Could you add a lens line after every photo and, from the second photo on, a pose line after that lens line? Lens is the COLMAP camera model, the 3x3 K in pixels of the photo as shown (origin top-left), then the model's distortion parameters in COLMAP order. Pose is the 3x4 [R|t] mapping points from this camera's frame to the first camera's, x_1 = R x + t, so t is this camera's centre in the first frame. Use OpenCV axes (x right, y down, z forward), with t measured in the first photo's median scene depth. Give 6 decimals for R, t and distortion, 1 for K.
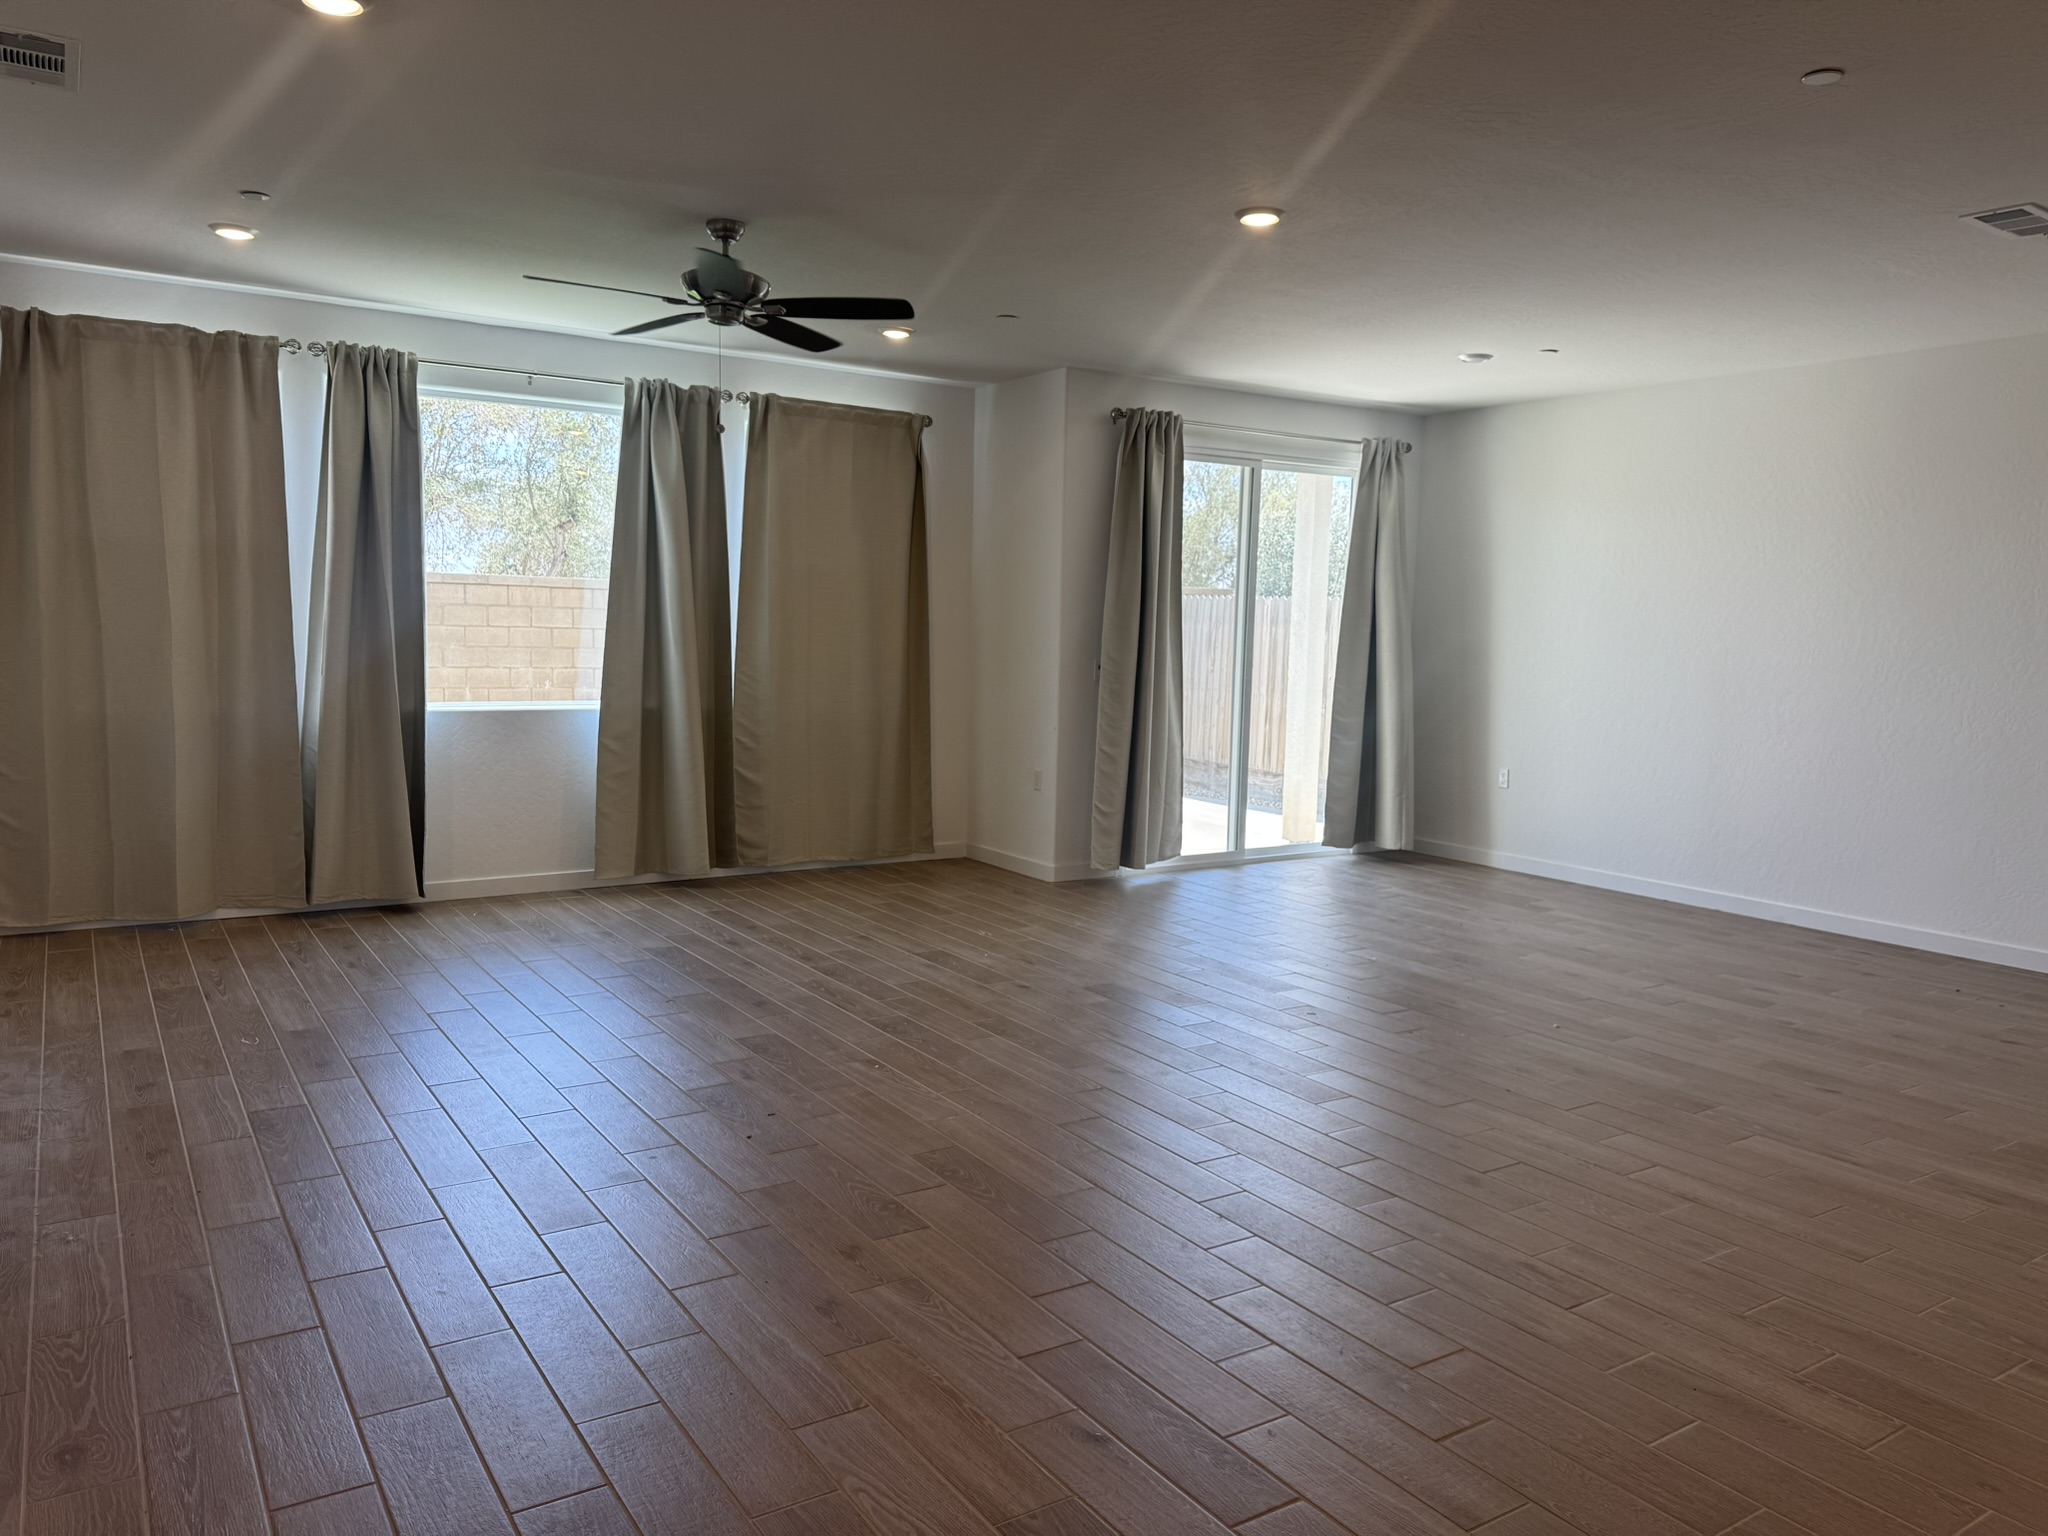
lens RADIAL K [[1433.7, 0, 1024.0], [0, 1433.7, 768.0], [0, 0, 1]] dist [0.071020, -0.093447]
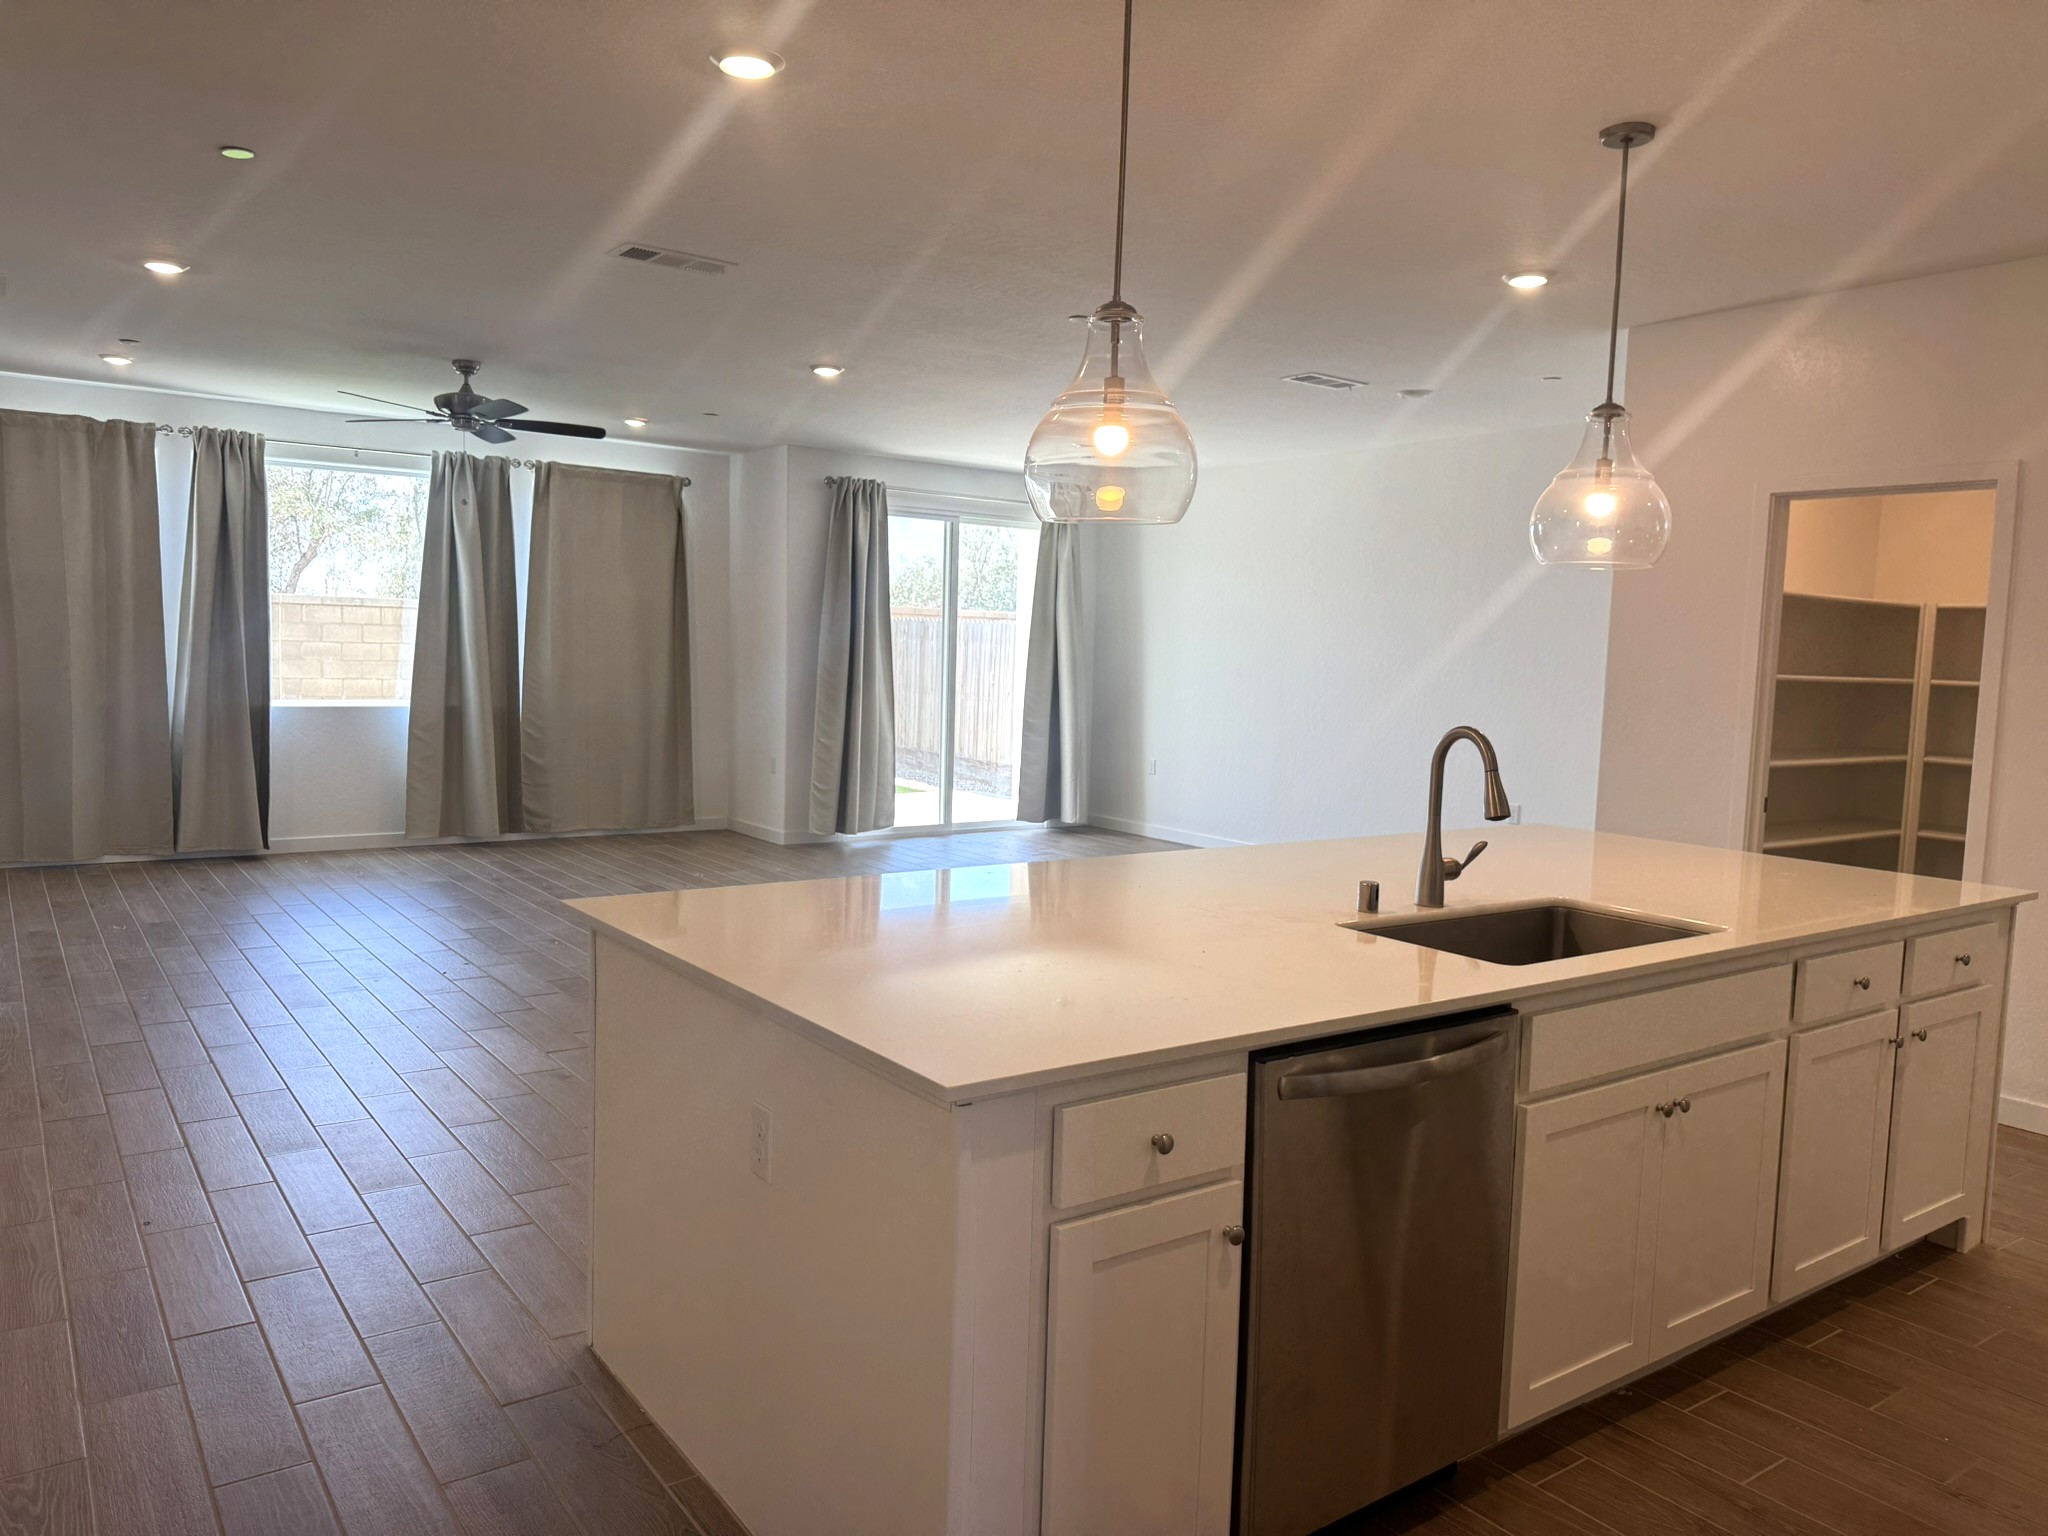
lens RADIAL K [[1418.3, 0, 1099.8], [0, 1418.3, 778.1], [0, 0, 1]] dist [-0.038435, 0.001246]
pose [[0.995086, 0.001461, 0.099001, 0.190011], [-0.000718, 0.999971, -0.007542, 0.031974], [-0.099009, 0.007434, 0.995059, -0.299994]]
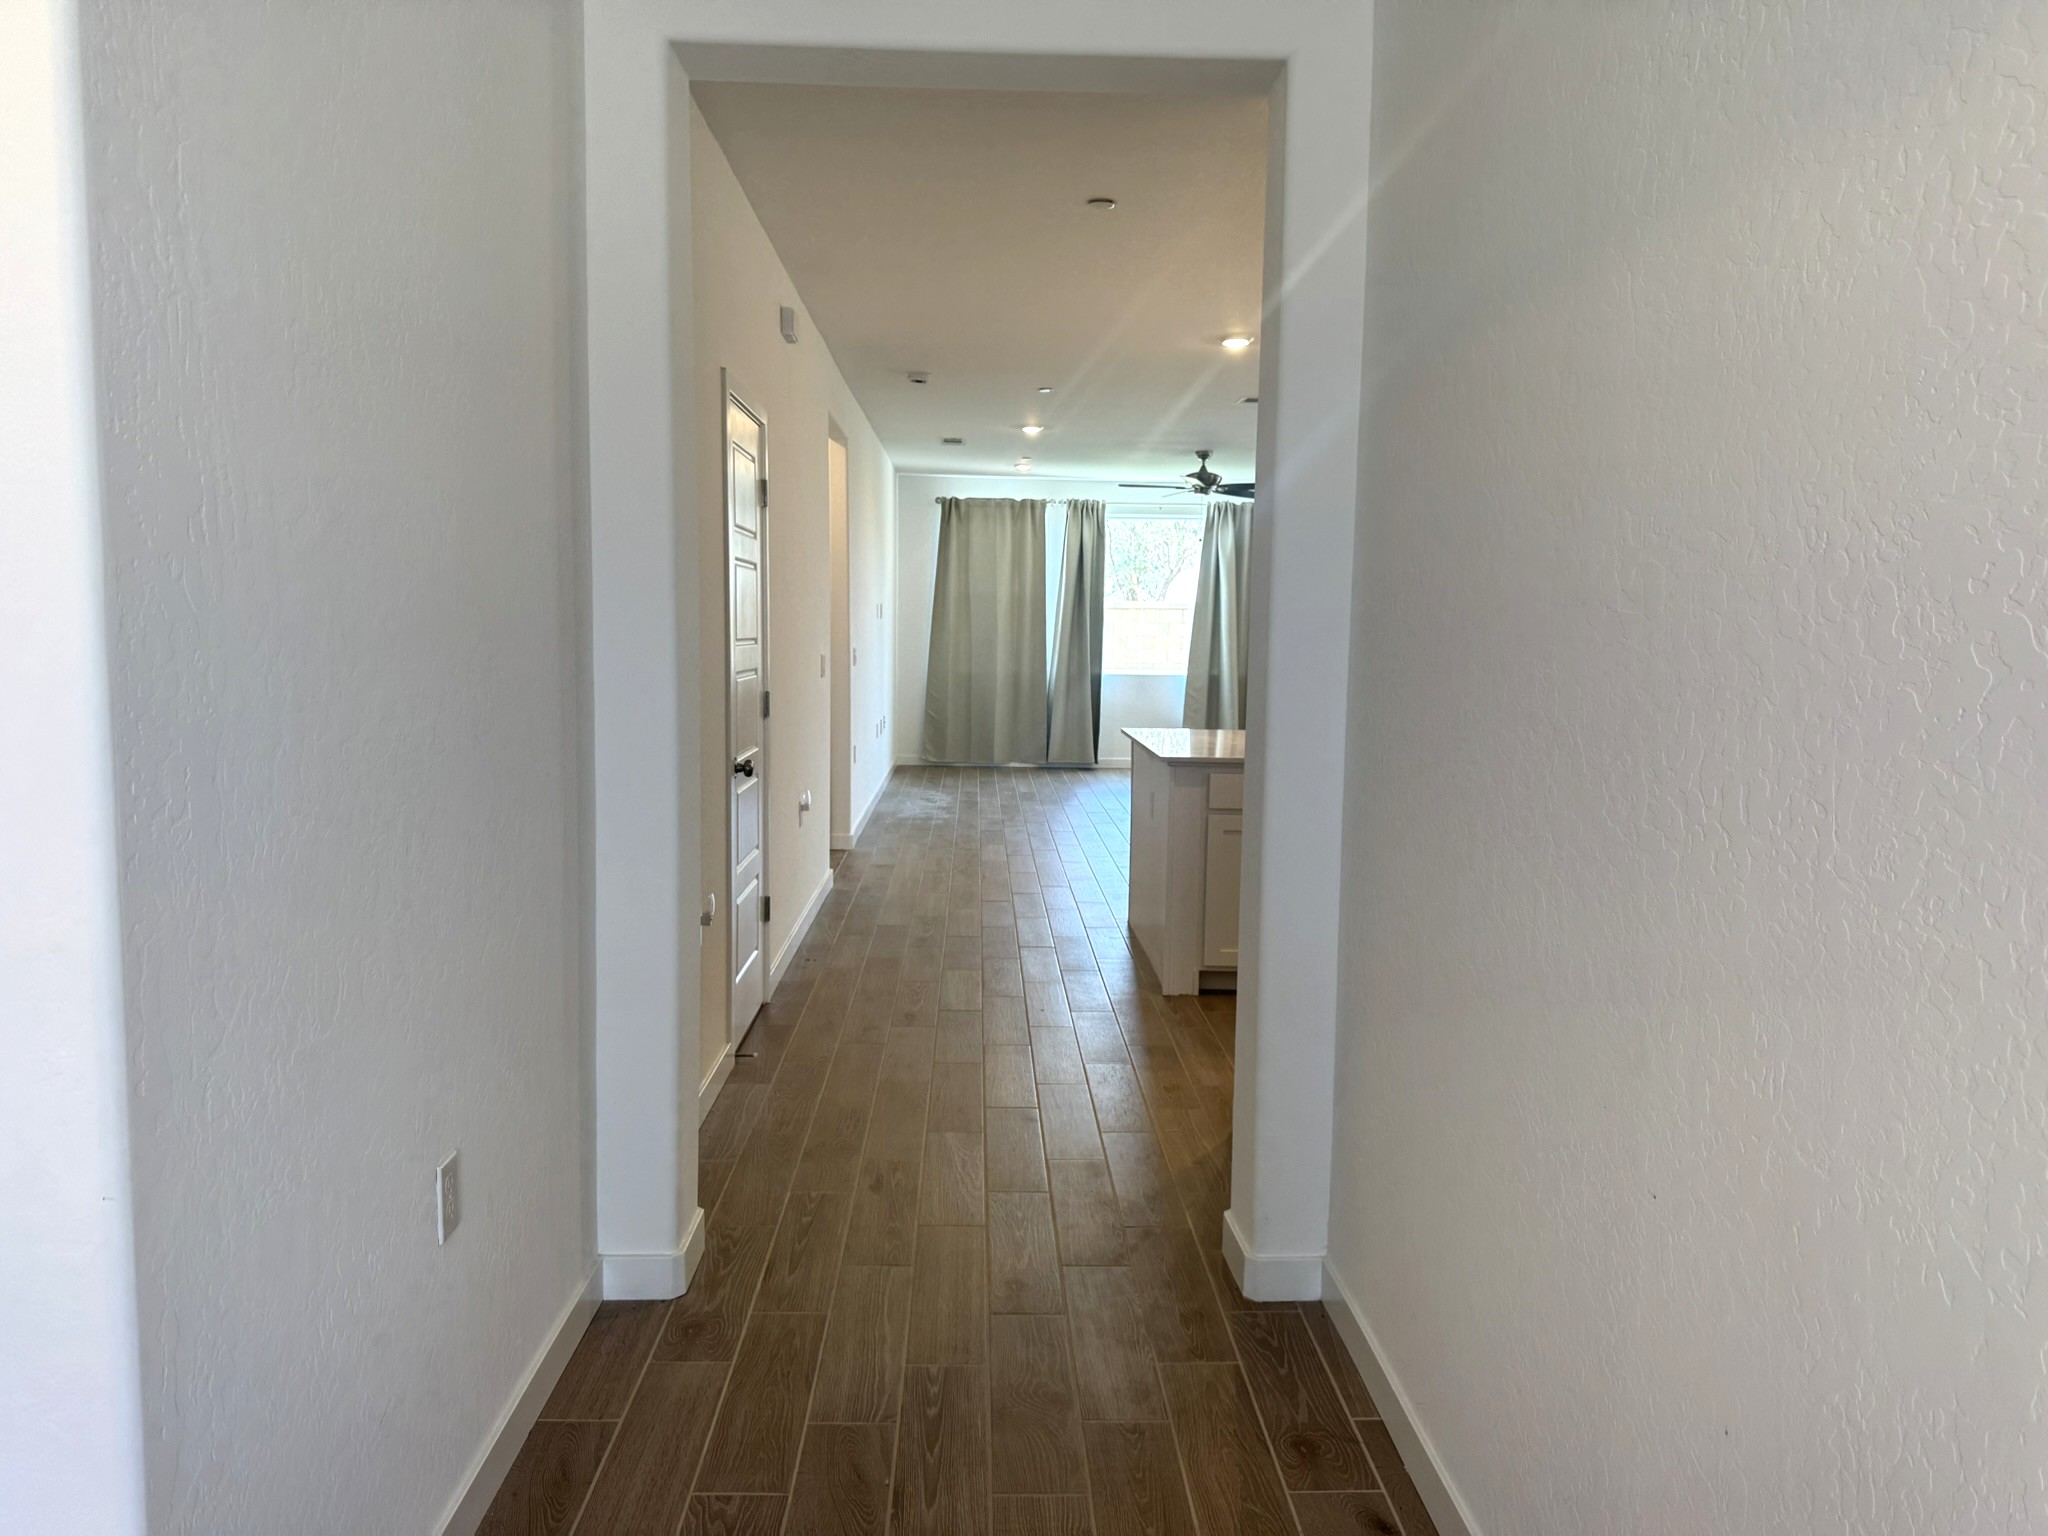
lens RADIAL K [[1433.7, 0, 1024.0], [0, 1433.7, 768.0], [0, 0, 1]] dist [0.071020, -0.093447]
pose [[0.854195, 0.044550, -0.518041, 0.506673], [-0.050742, 0.998709, 0.002218, 0.088534], [0.517471, 0.024392, 0.855353, -0.728103]]
